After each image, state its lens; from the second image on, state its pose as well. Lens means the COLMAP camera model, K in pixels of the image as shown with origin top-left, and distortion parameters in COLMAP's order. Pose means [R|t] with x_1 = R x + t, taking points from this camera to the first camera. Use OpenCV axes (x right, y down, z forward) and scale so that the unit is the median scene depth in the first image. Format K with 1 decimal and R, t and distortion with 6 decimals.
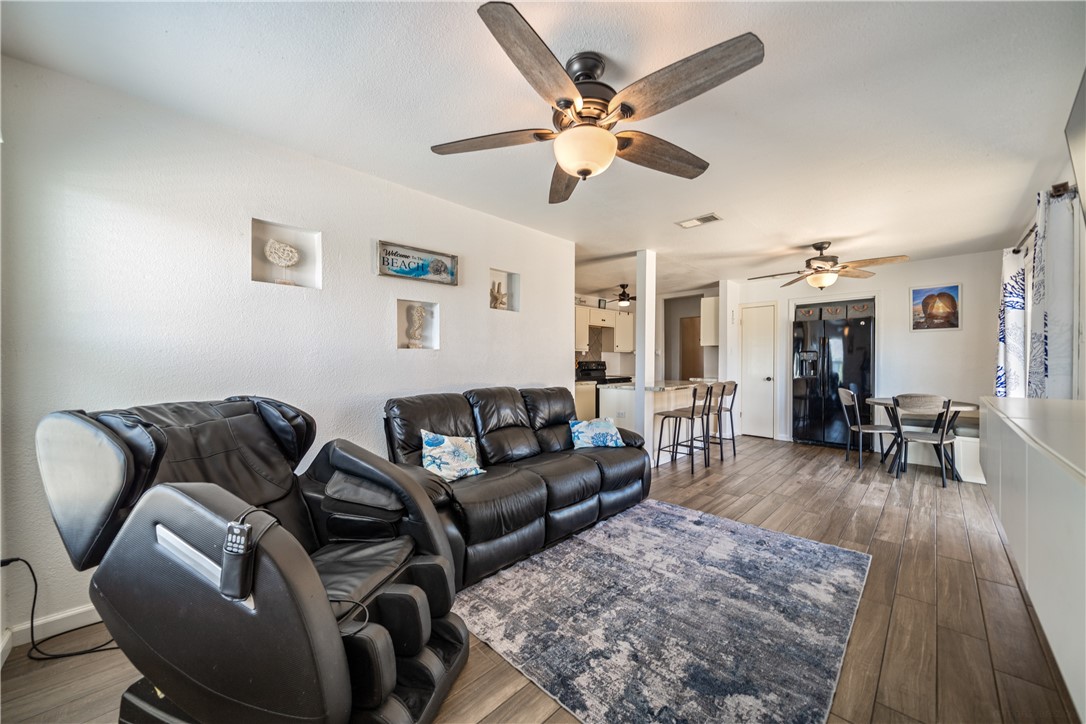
lens RADIAL K [[411.1, 0, 543.0], [0, 411.1, 362.0], [0, 0, 1]] dist [0.000044, -0.000312]
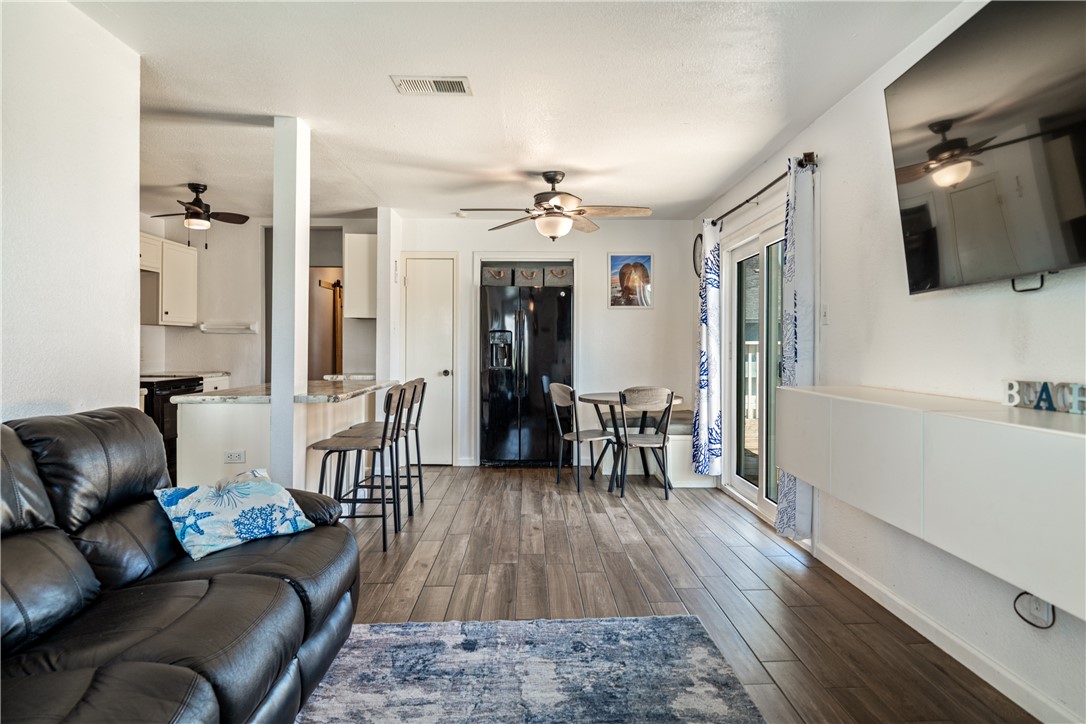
lens RADIAL K [[660.4, 0, 542.6], [0, 660.4, 347.3], [0, 0, 1]] dist [0.001623, -0.002002]
pose [[0.674998, 0.001487, 0.737818, -0.163403], [-0.000793, 0.999999, -0.001289, 0.004077], [-0.737819, 0.000285, 0.674998, 0.298180]]
